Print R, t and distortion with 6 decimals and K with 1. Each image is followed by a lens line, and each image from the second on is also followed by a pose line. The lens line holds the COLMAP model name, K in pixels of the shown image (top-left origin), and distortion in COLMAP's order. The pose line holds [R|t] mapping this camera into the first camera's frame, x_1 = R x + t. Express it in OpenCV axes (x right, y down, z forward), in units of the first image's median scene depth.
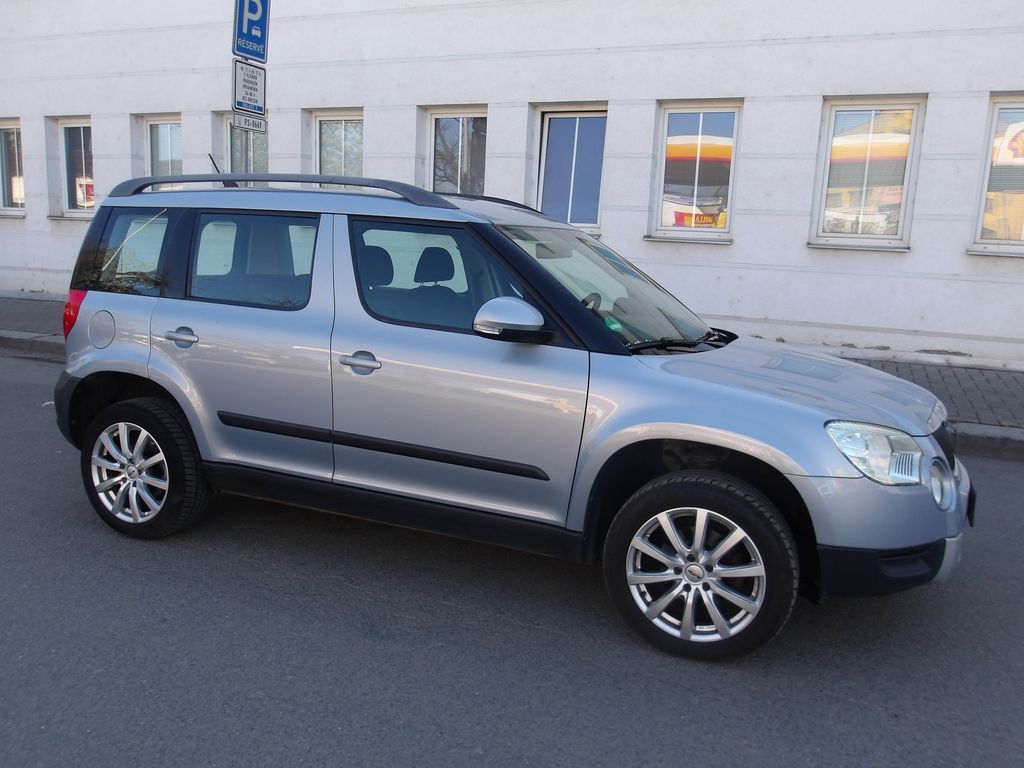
lens RADIAL K [[875.5, 0, 512.0], [0, 875.5, 384.0], [0, 0, 1]] dist [-0.001974, 0.010643]
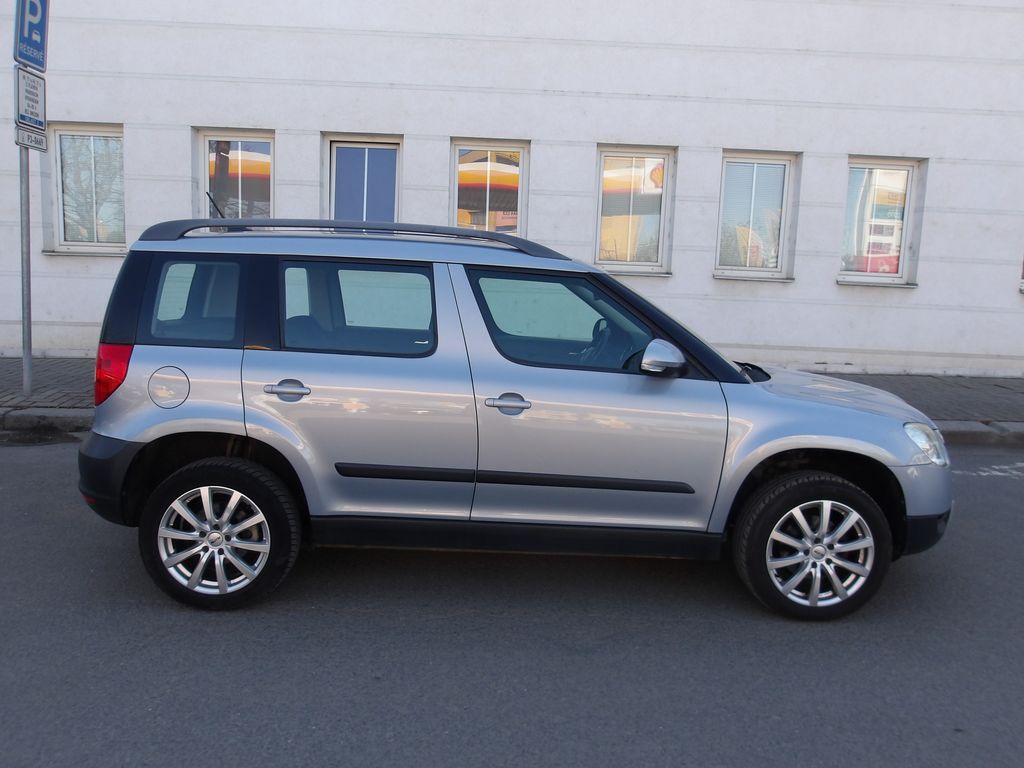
lens RADIAL K [[875.5, 0, 512.0], [0, 875.5, 384.0], [0, 0, 1]] dist [-0.001974, 0.010643]
pose [[0.907904, -0.061366, 0.414663, -0.550423], [0.068562, 0.997644, -0.002476, -0.041488], [-0.413534, 0.030678, 0.909972, 0.022981]]
